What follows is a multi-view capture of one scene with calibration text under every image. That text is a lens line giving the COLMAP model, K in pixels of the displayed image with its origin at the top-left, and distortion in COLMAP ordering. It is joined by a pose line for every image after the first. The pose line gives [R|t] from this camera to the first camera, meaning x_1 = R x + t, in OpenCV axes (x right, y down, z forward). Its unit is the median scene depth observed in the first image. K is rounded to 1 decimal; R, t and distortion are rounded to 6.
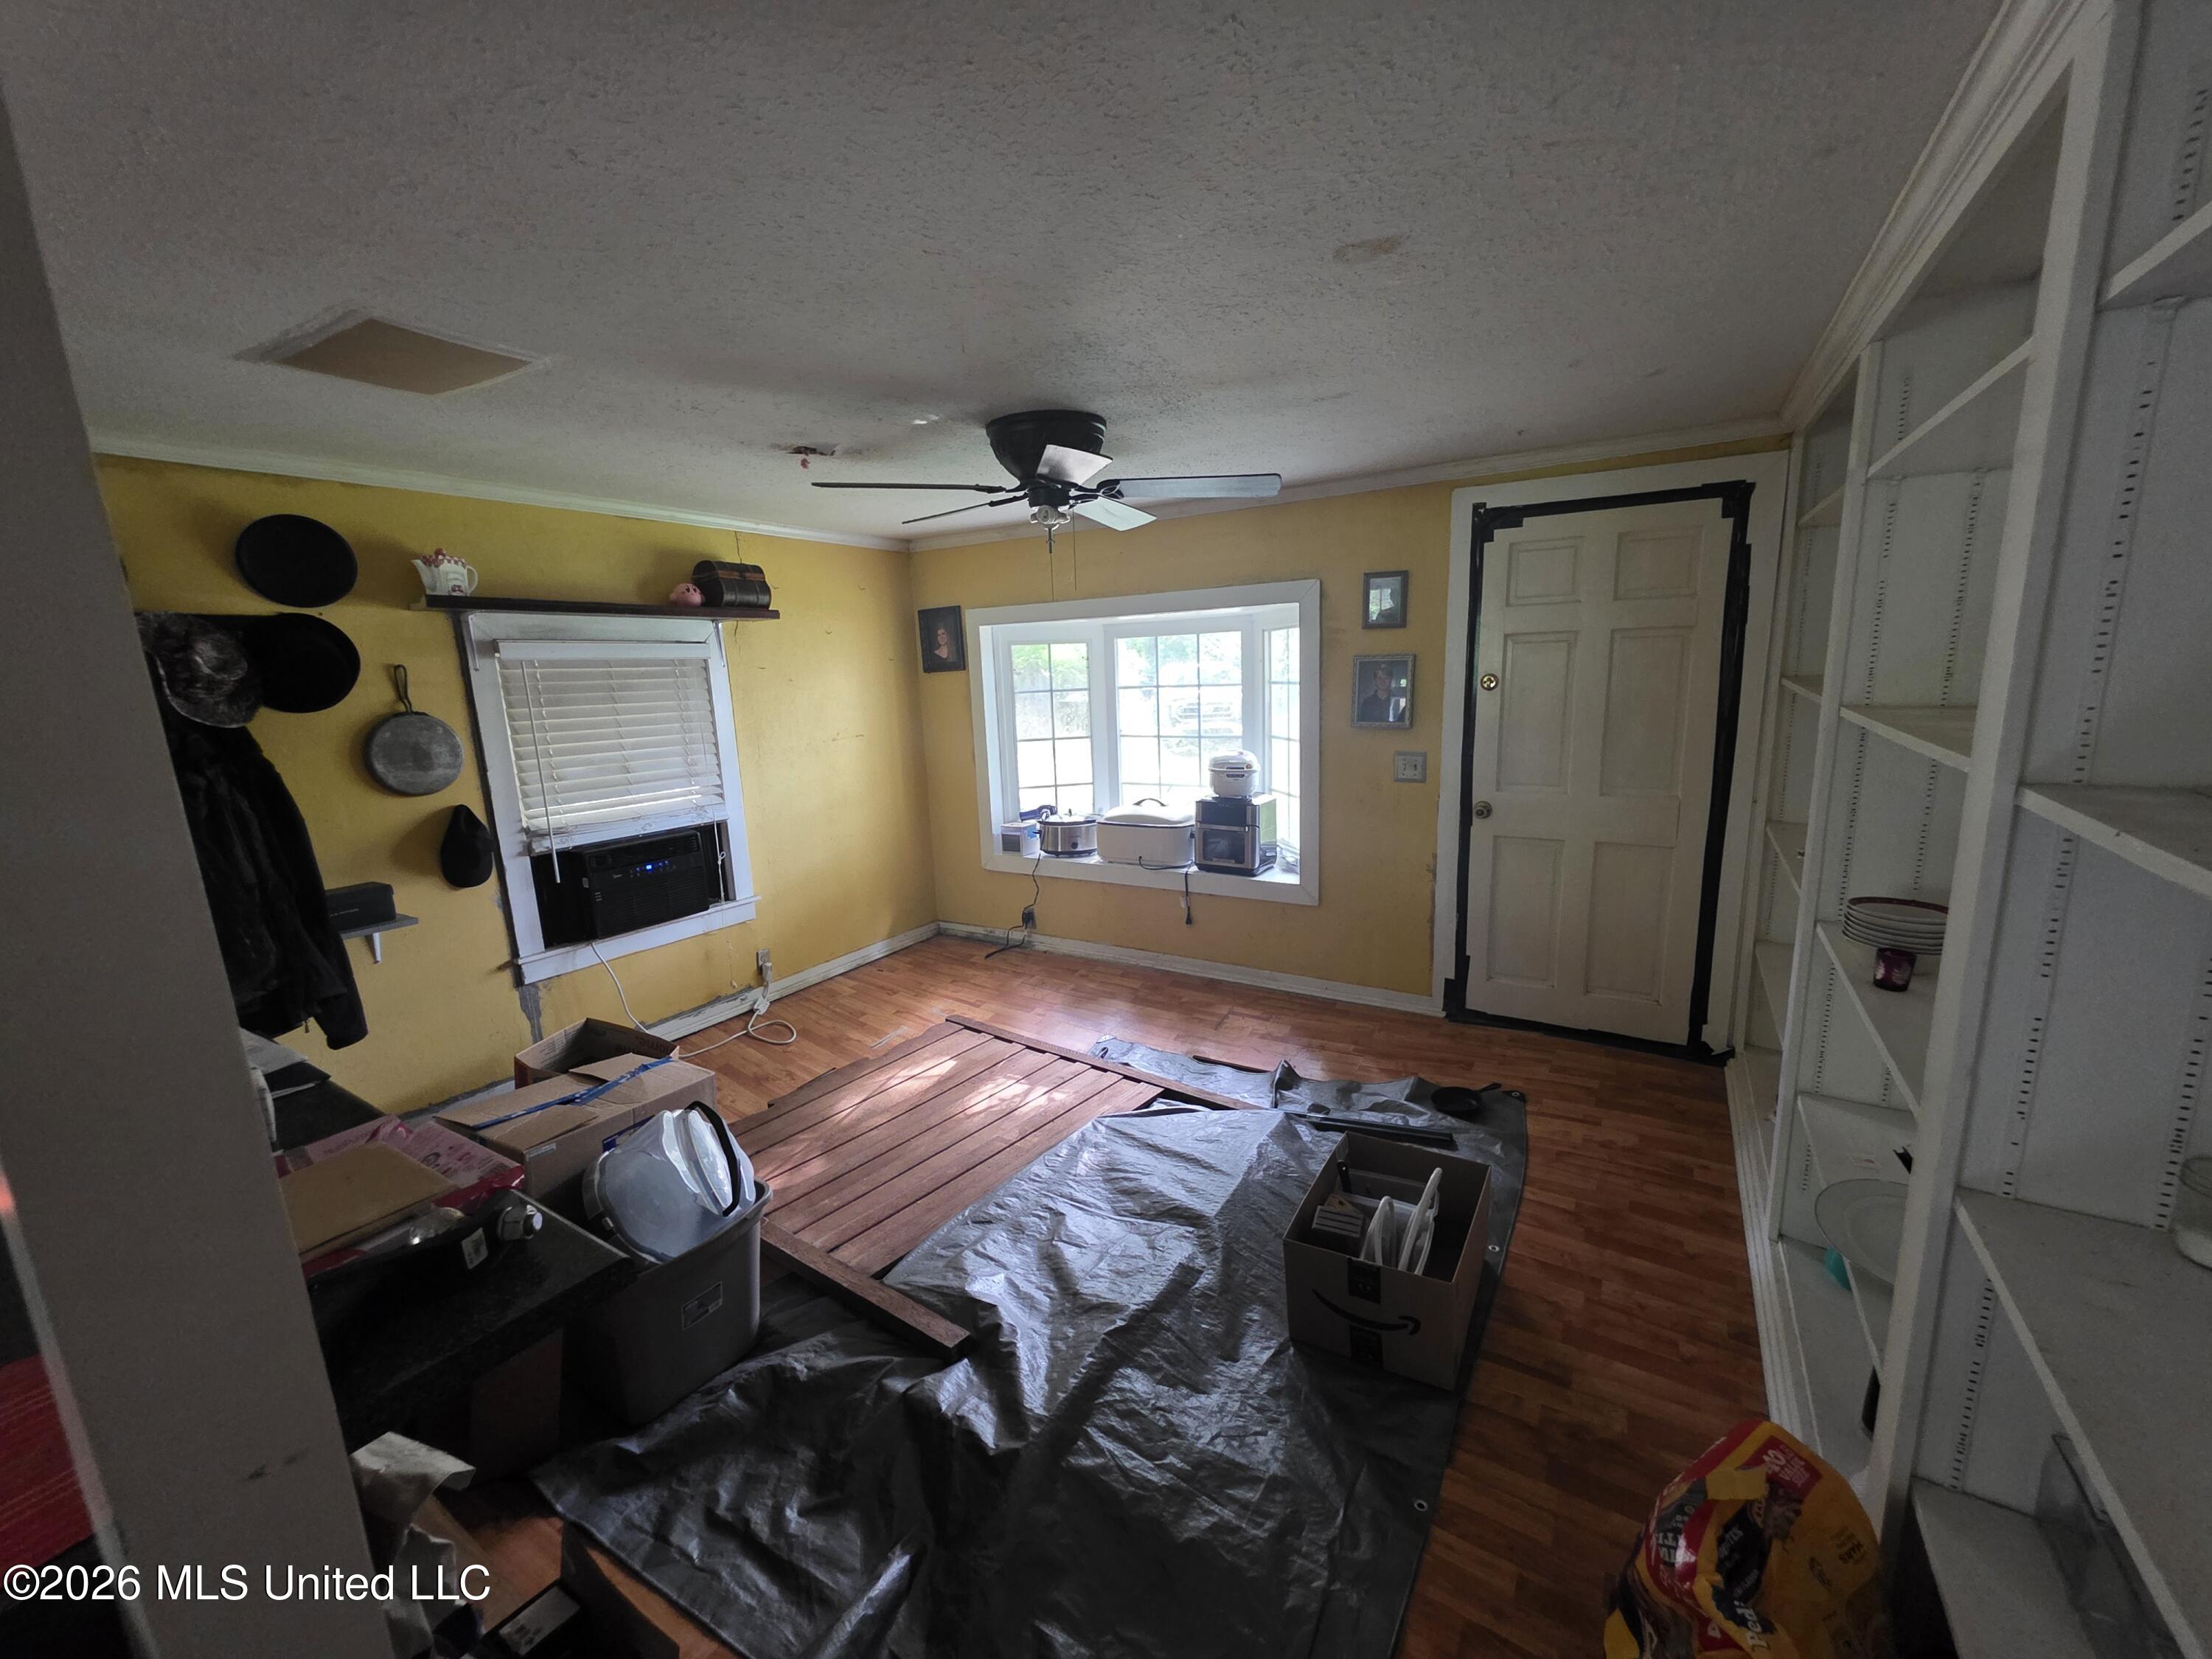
lens RADIAL K [[877.8, 0, 1110.9], [0, 877.8, 834.0], [0, 0, 1]] dist [-0.000384, 0.000034]
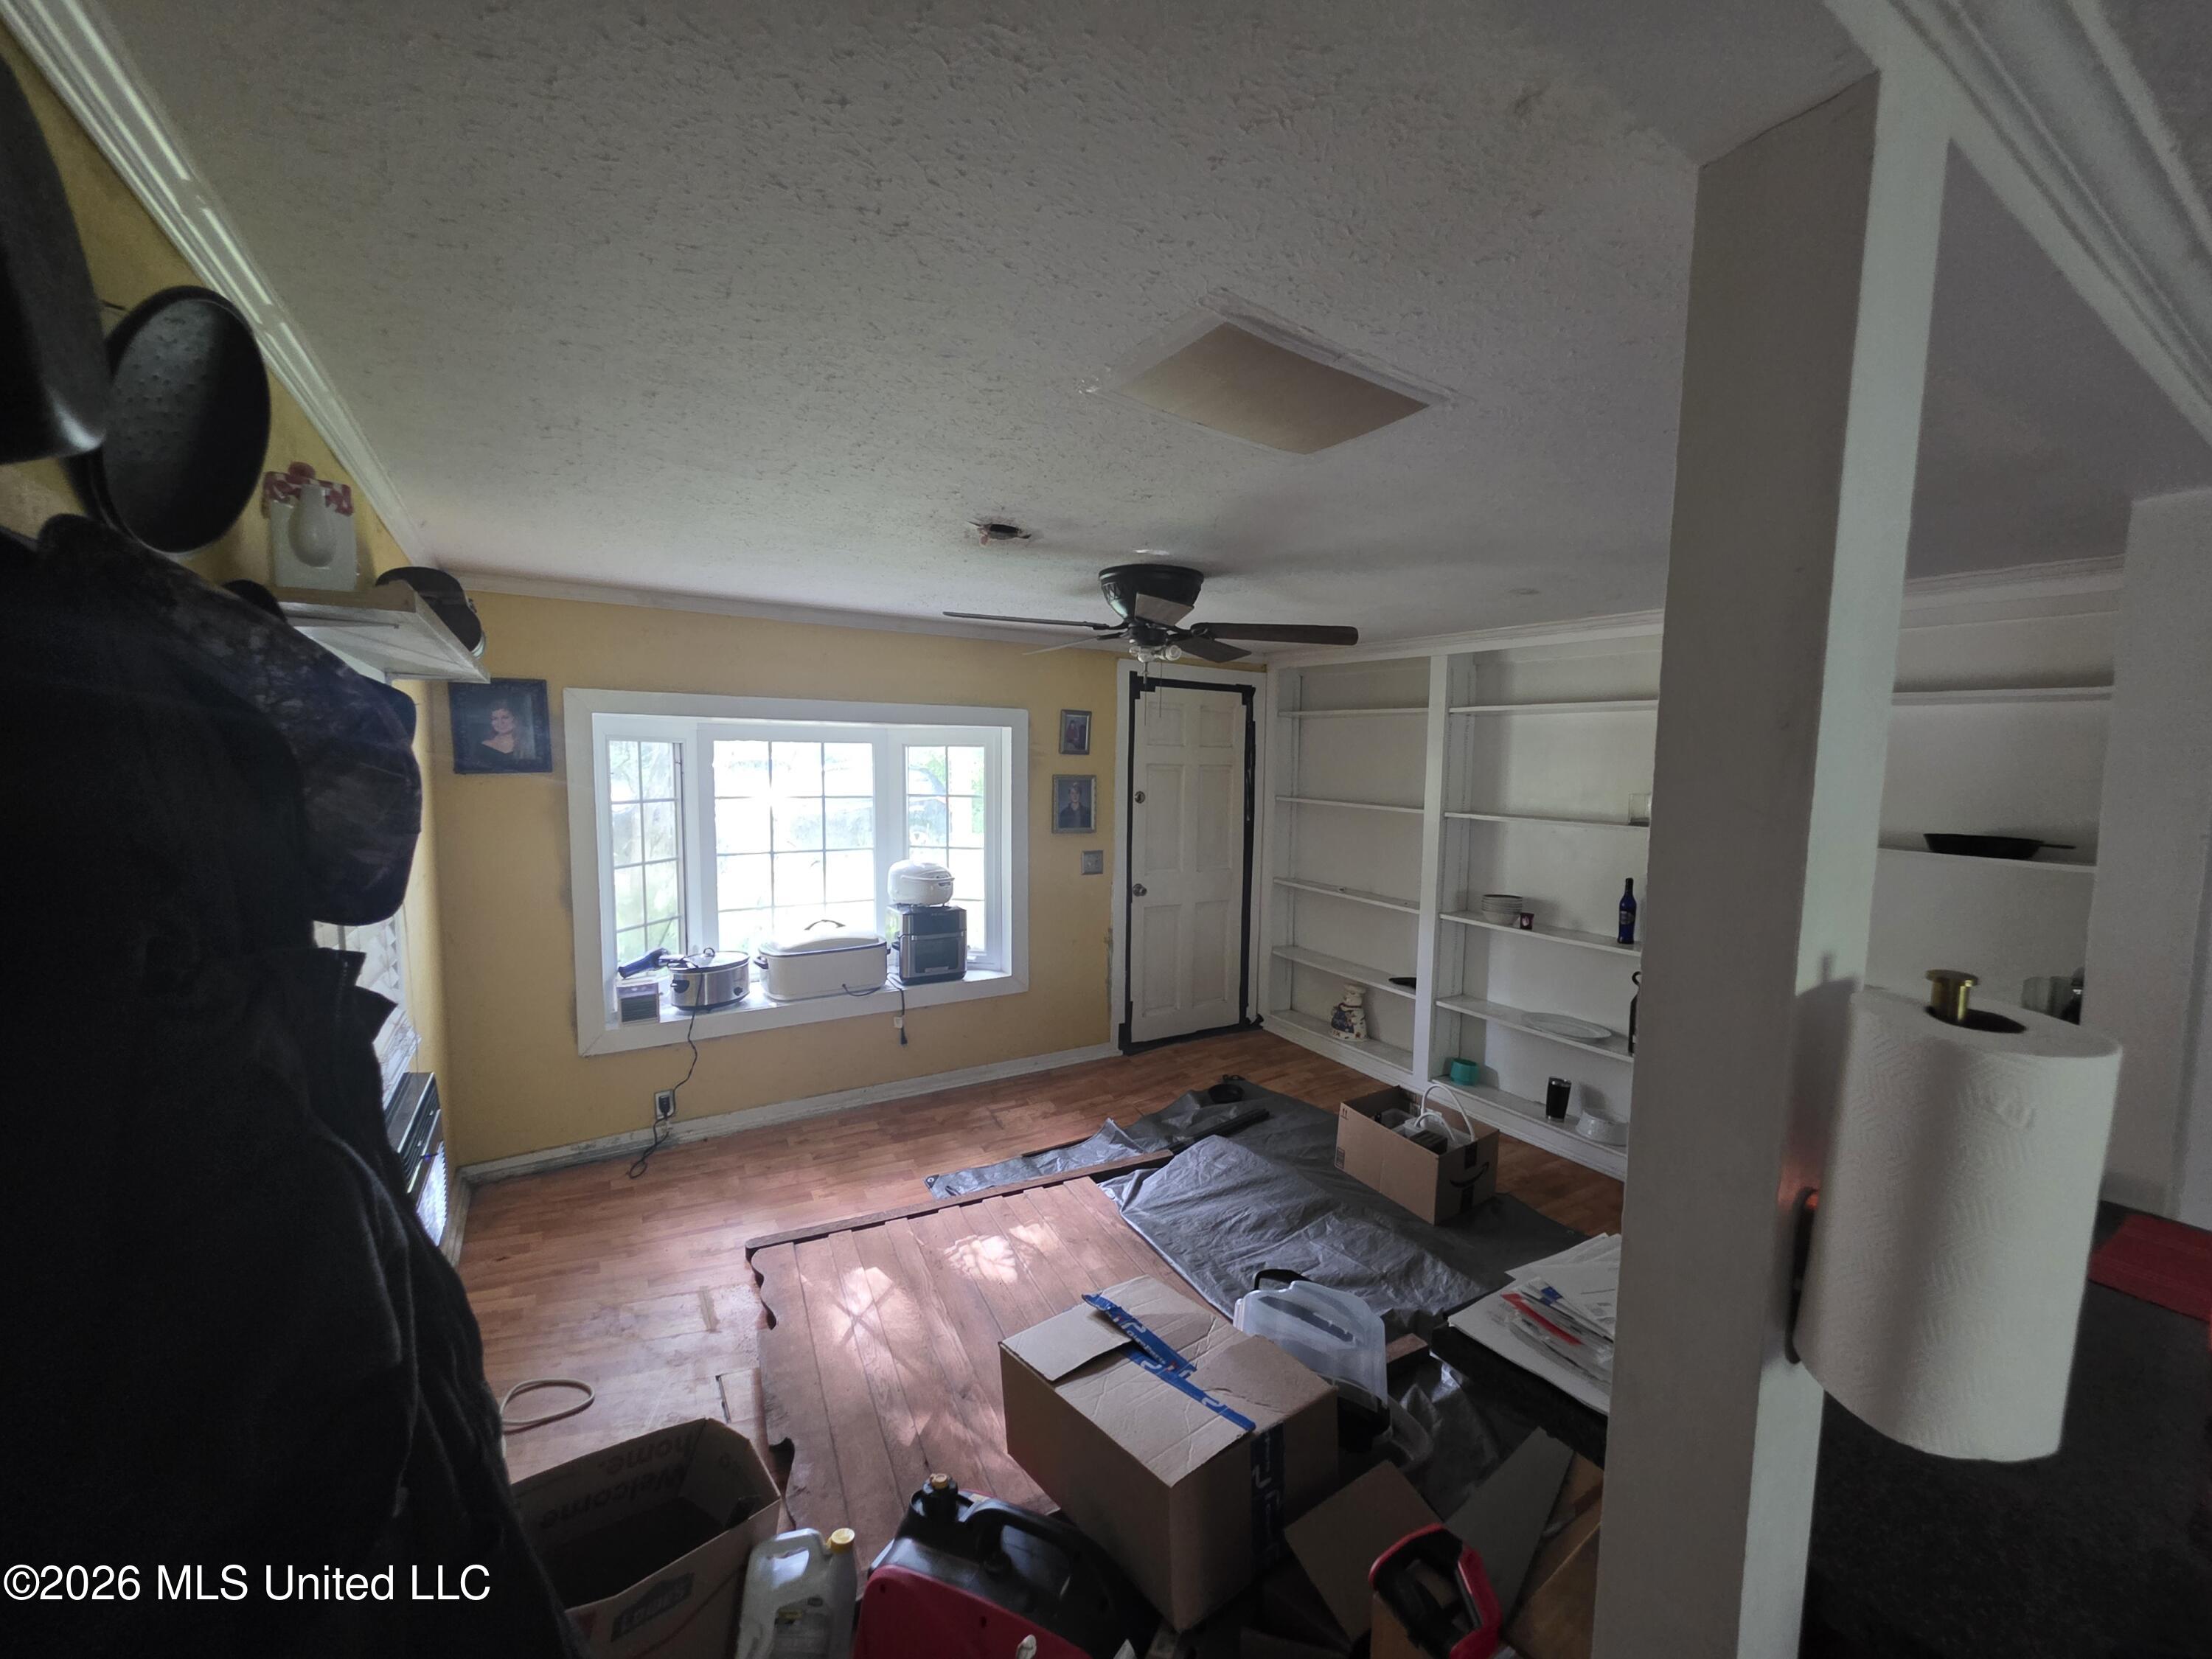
lens RADIAL K [[877.8, 0, 1113.8], [0, 877.8, 832.3], [0, 0, 1]] dist [-0.000384, 0.000034]
pose [[0.439458, -0.029667, 0.897773, -0.690134], [0.139512, 0.989581, -0.035590, -0.061902], [-0.887363, 0.140890, 0.439018, 0.361161]]
